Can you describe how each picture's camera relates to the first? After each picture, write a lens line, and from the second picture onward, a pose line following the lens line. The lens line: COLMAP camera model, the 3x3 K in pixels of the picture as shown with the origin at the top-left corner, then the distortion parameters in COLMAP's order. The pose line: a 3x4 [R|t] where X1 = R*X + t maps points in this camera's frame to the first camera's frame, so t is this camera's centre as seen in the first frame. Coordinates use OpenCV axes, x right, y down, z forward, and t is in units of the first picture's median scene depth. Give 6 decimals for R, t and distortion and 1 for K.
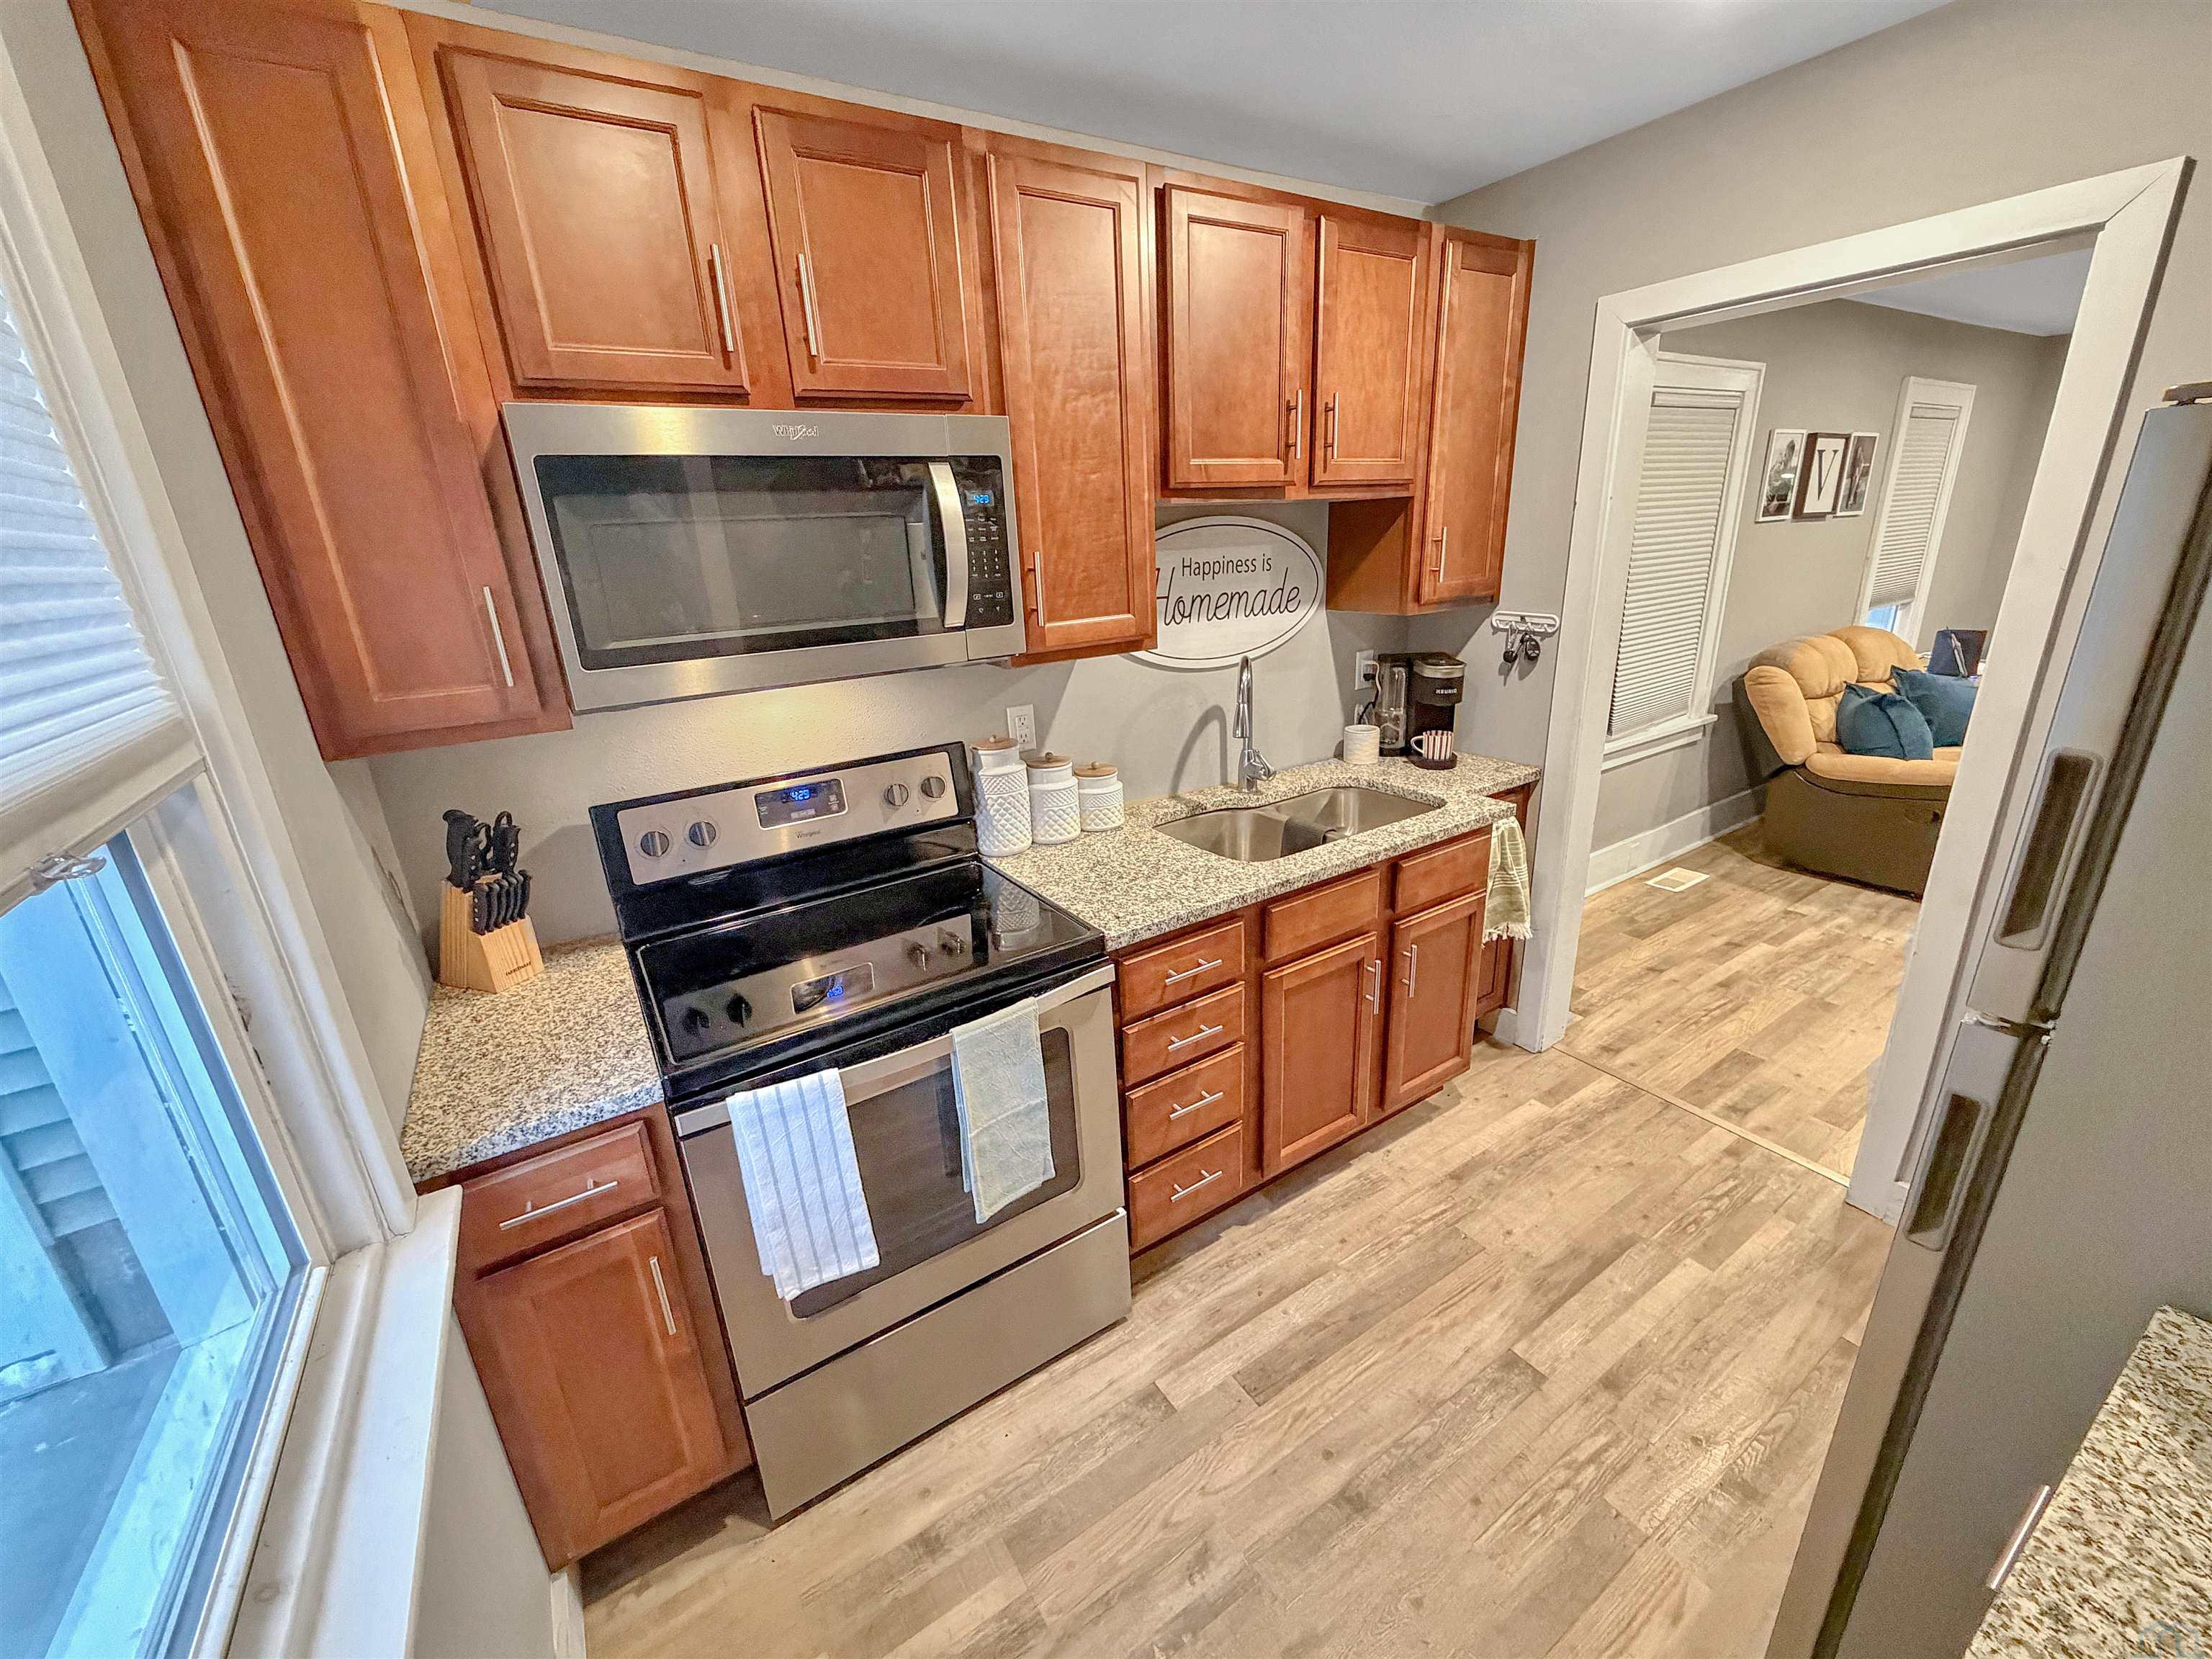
lens RADIAL K [[878.5, 0, 1099.5], [0, 878.5, 830.7], [0, 0, 1]] dist [-0.000648, -0.000018]
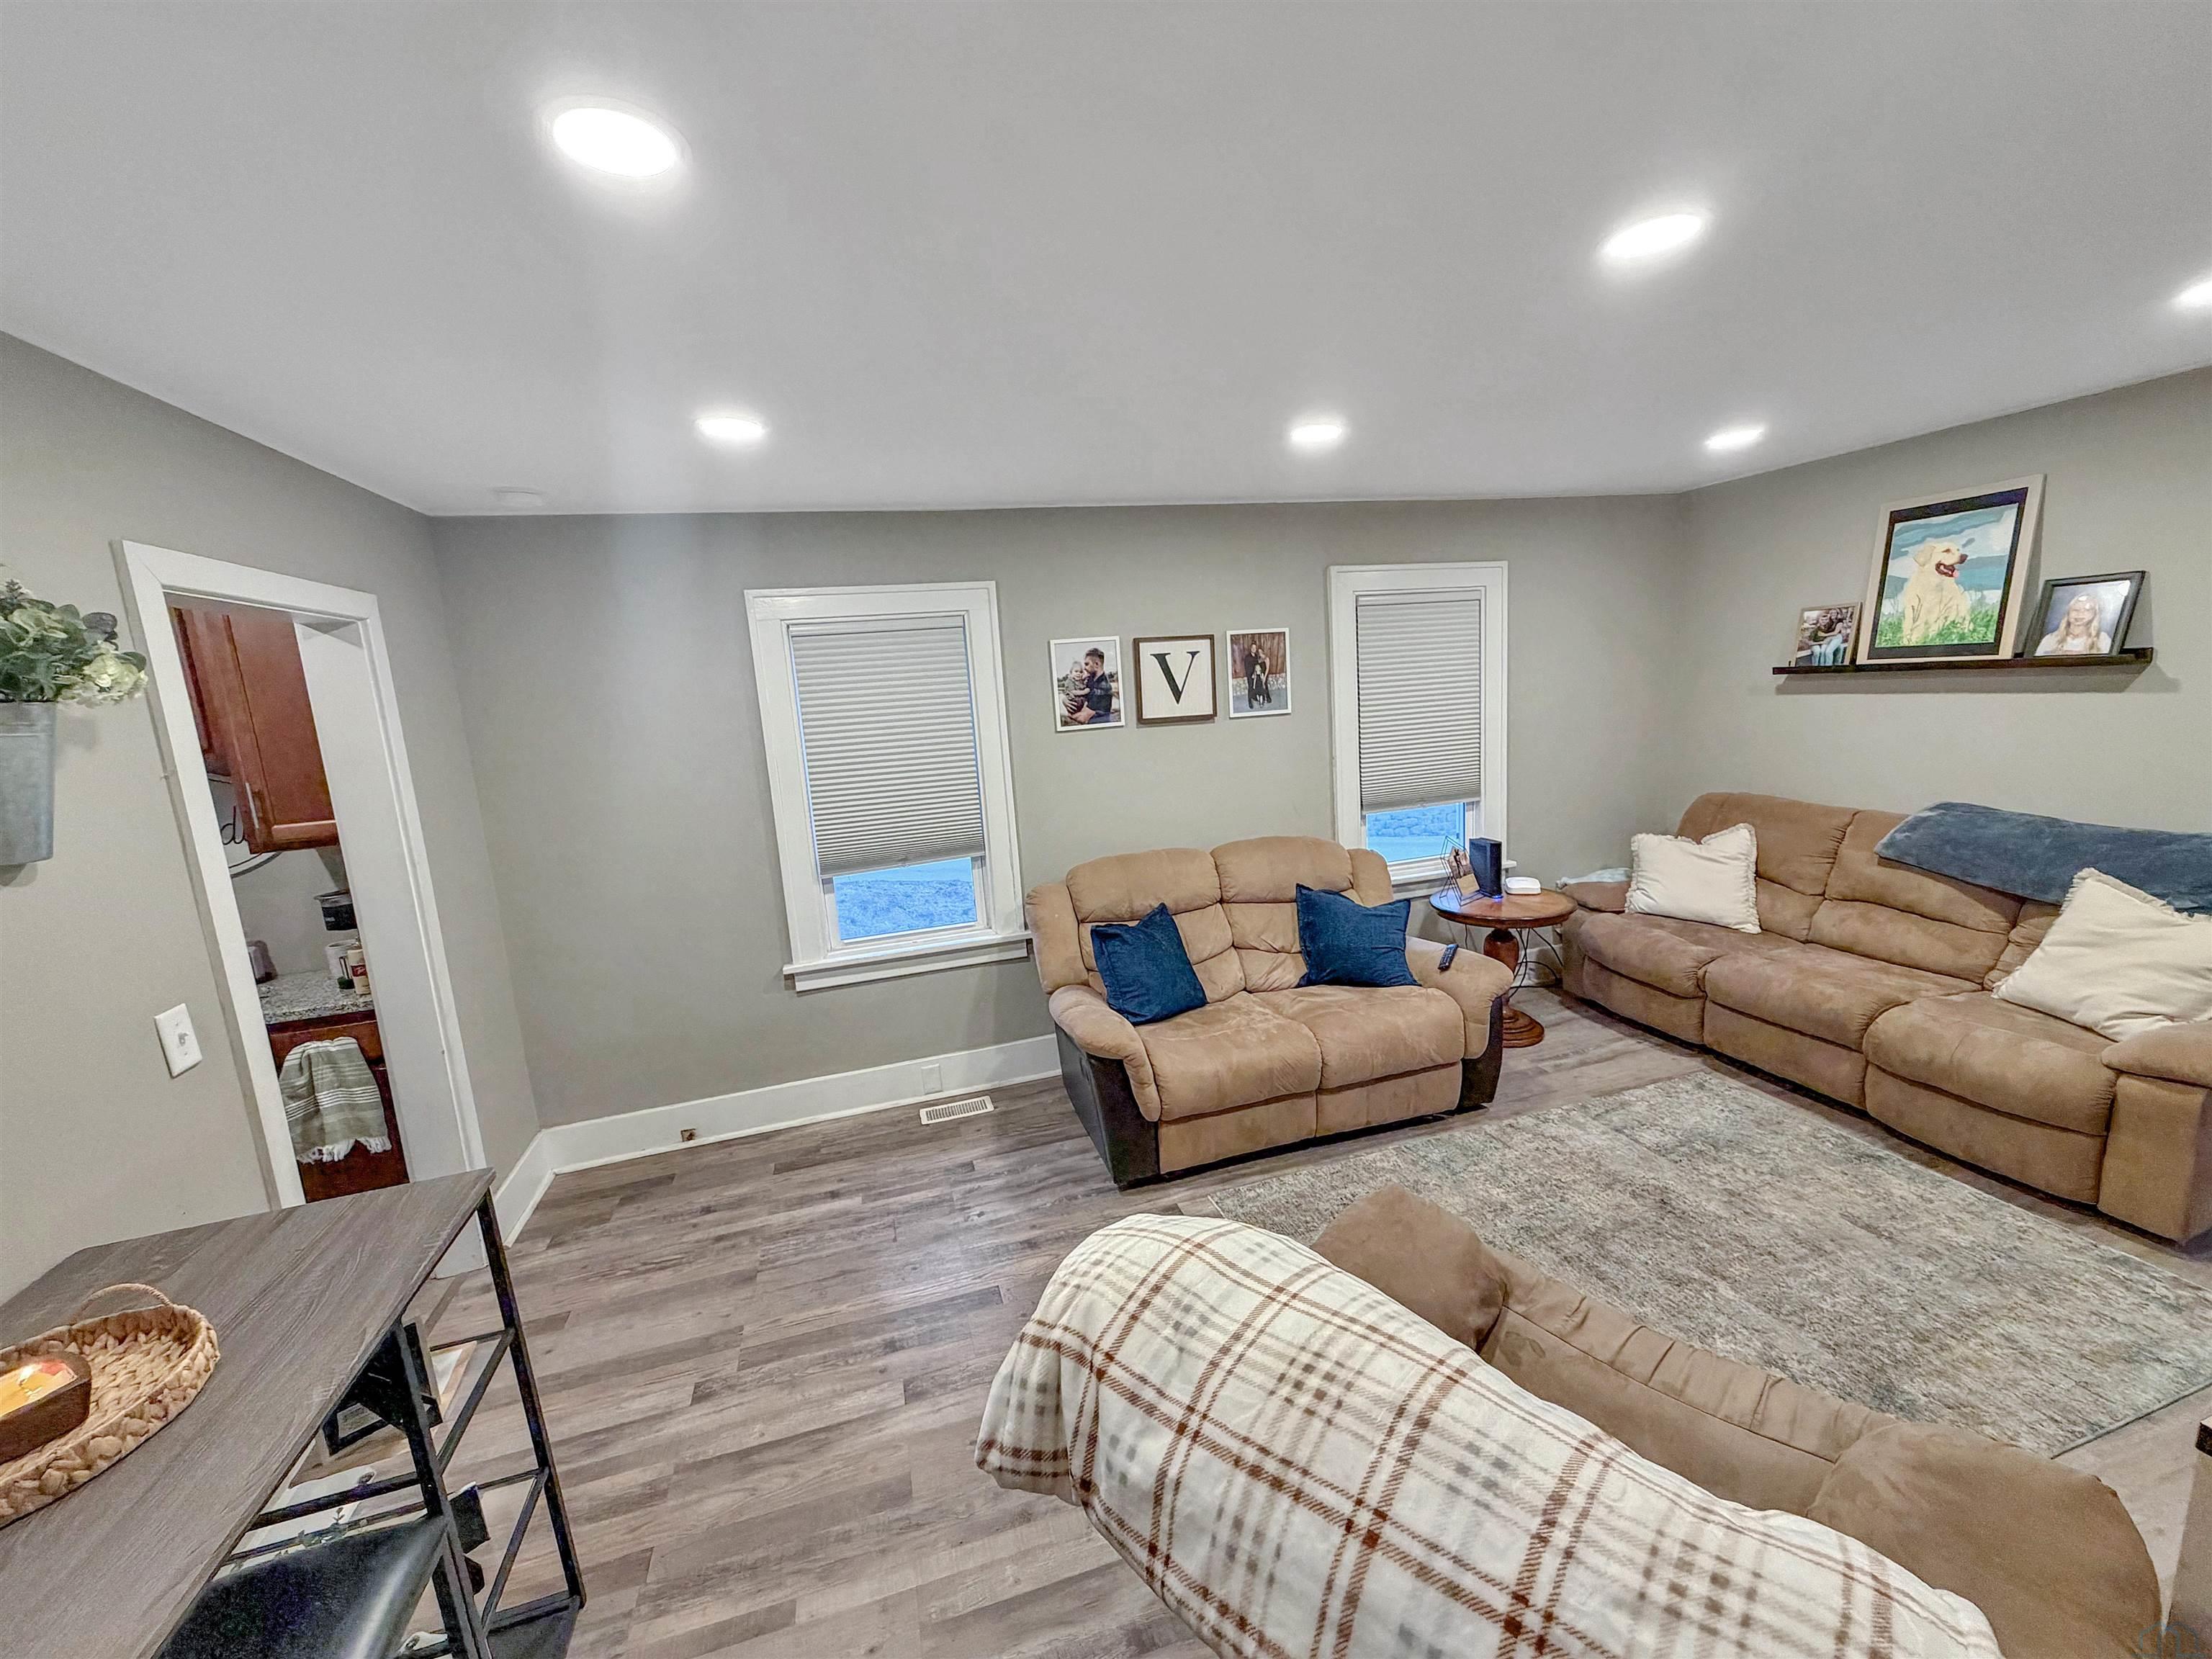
lens RADIAL K [[878.5, 0, 1099.5], [0, 878.5, 830.7], [0, 0, 1]] dist [-0.000648, -0.000018]
pose [[0.959456, 0.029393, -0.280322, 1.232523], [-0.068933, 0.988816, -0.132256, -0.143289], [0.273300, 0.146217, 0.950751, 0.146781]]
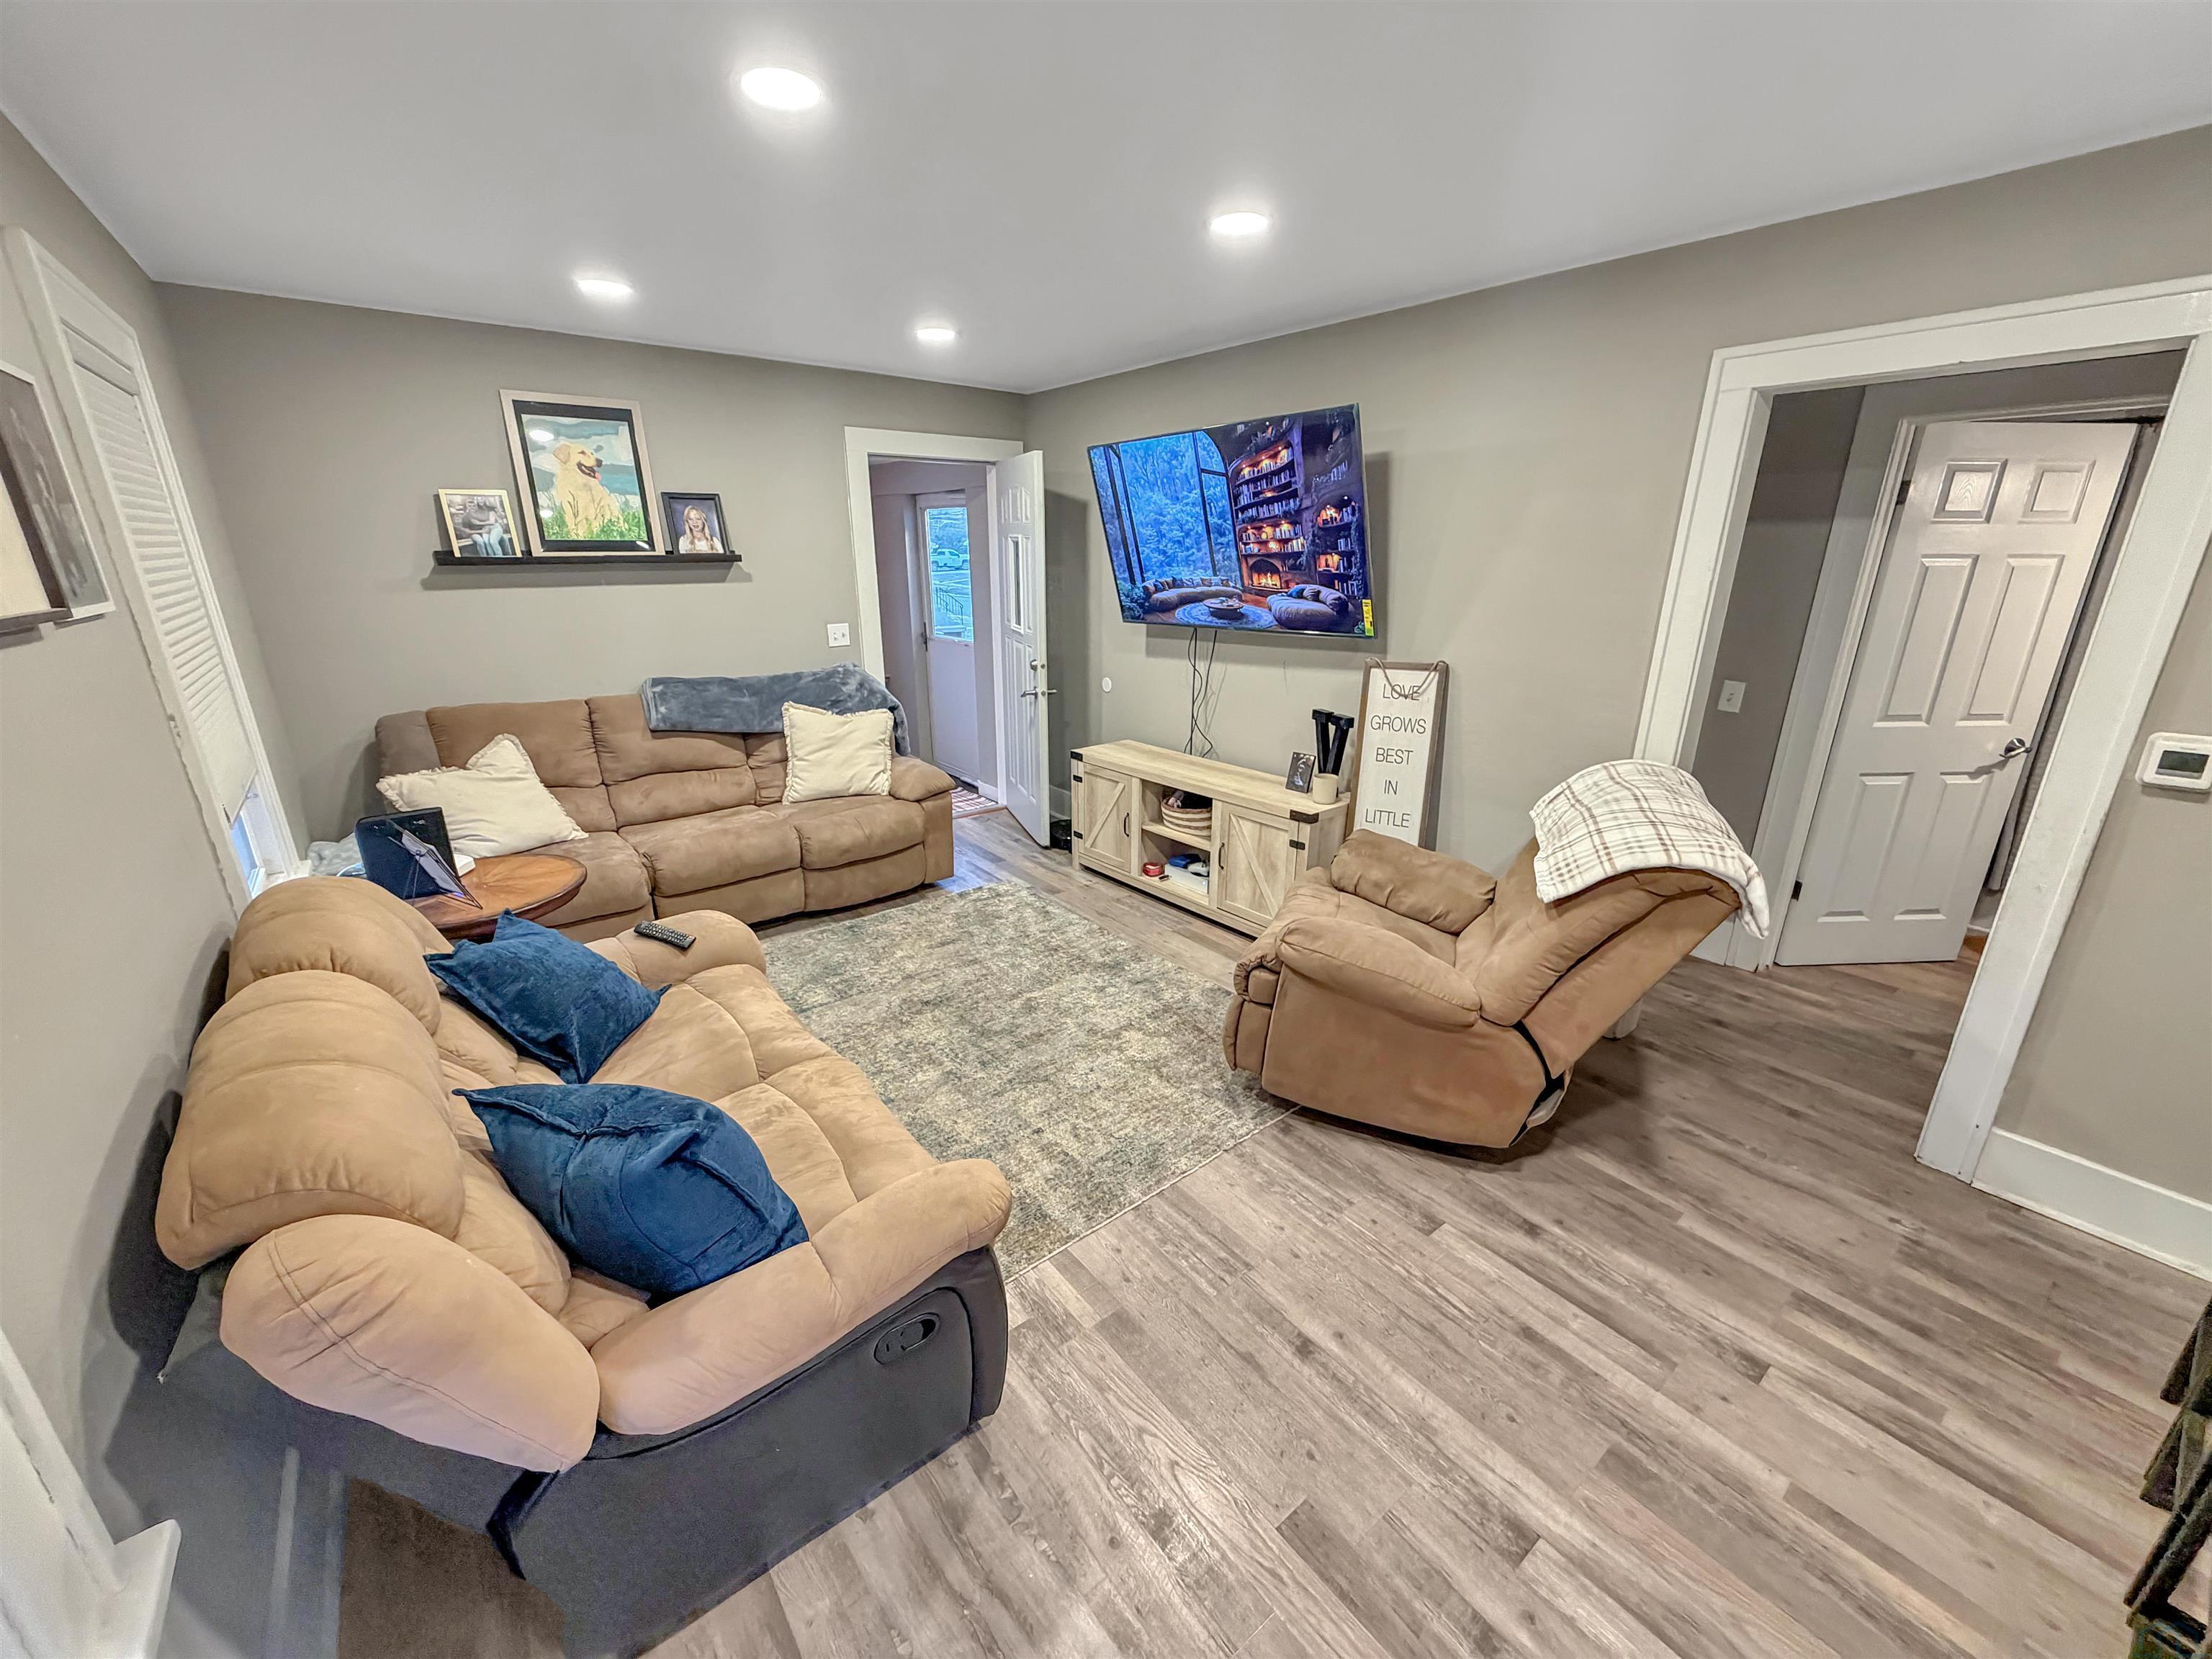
lens RADIAL K [[878.5, 0, 1099.5], [0, 878.5, 830.7], [0, 0, 1]] dist [-0.000648, -0.000018]
pose [[-0.094075, -0.265030, 0.959640, 0.619113], [0.321649, 0.904130, 0.281231, -0.330031], [-0.942174, 0.335124, 0.000191, 0.865187]]
